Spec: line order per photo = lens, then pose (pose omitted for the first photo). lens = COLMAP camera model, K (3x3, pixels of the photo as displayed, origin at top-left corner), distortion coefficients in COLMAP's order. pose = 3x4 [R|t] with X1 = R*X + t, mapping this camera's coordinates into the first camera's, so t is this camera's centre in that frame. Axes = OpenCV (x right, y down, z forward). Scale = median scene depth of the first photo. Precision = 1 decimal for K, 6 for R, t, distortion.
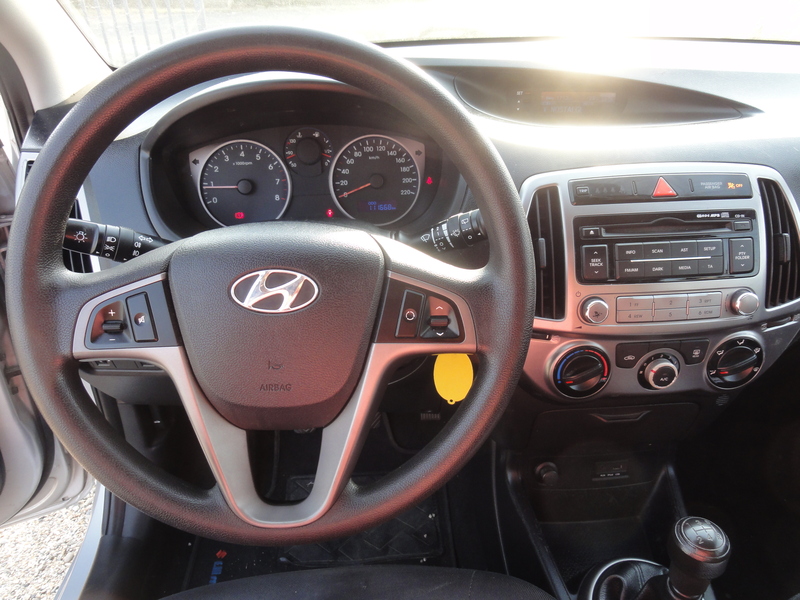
lens RADIAL K [[568.8, 0, 400.2], [0, 568.8, 301.9], [0, 0, 1]] dist [0.005040, -0.002562]
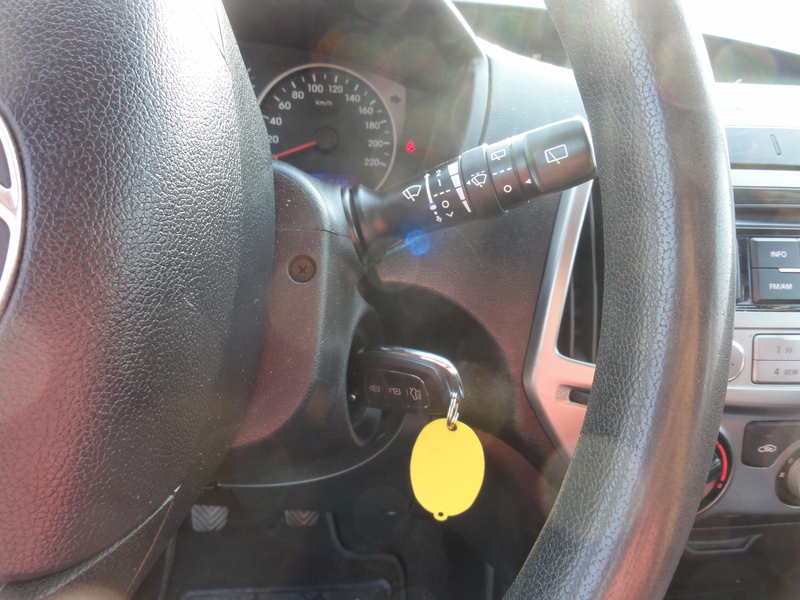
lens RADIAL K [[568.8, 0, 396.6], [0, 568.8, 304.8], [0, 0, 1]] dist [0.005040, -0.002562]
pose [[0.996444, 0.048418, 0.068951, 0.001064], [-0.040828, 0.993364, -0.107525, 0.034263], [-0.073699, 0.104328, 0.991809, 0.468937]]
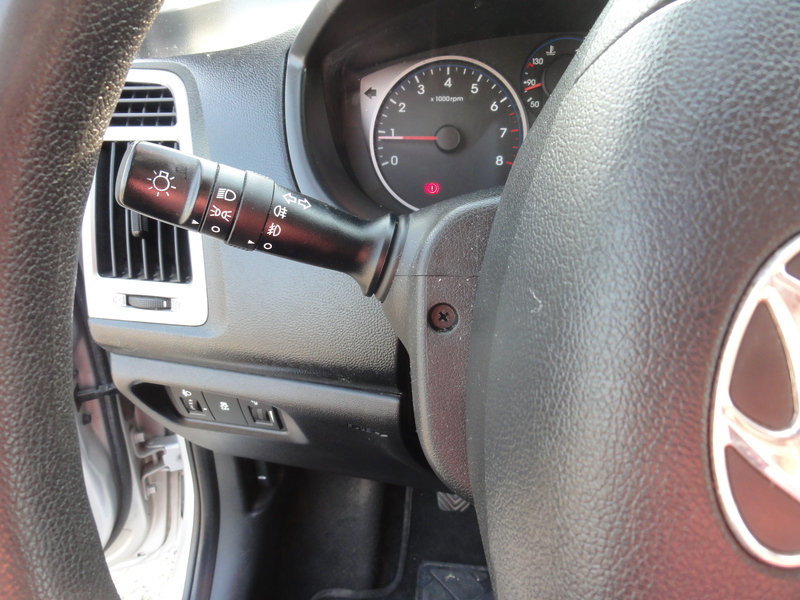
lens RADIAL K [[568.8, 0, 397.4], [0, 568.8, 297.1], [0, 0, 1]] dist [0.005040, -0.002562]
pose [[0.982962, 0.074877, -0.167868, -0.246741], [-0.080560, 0.996376, -0.027291, -0.024086], [0.165216, 0.040350, 0.985432, 0.490667]]
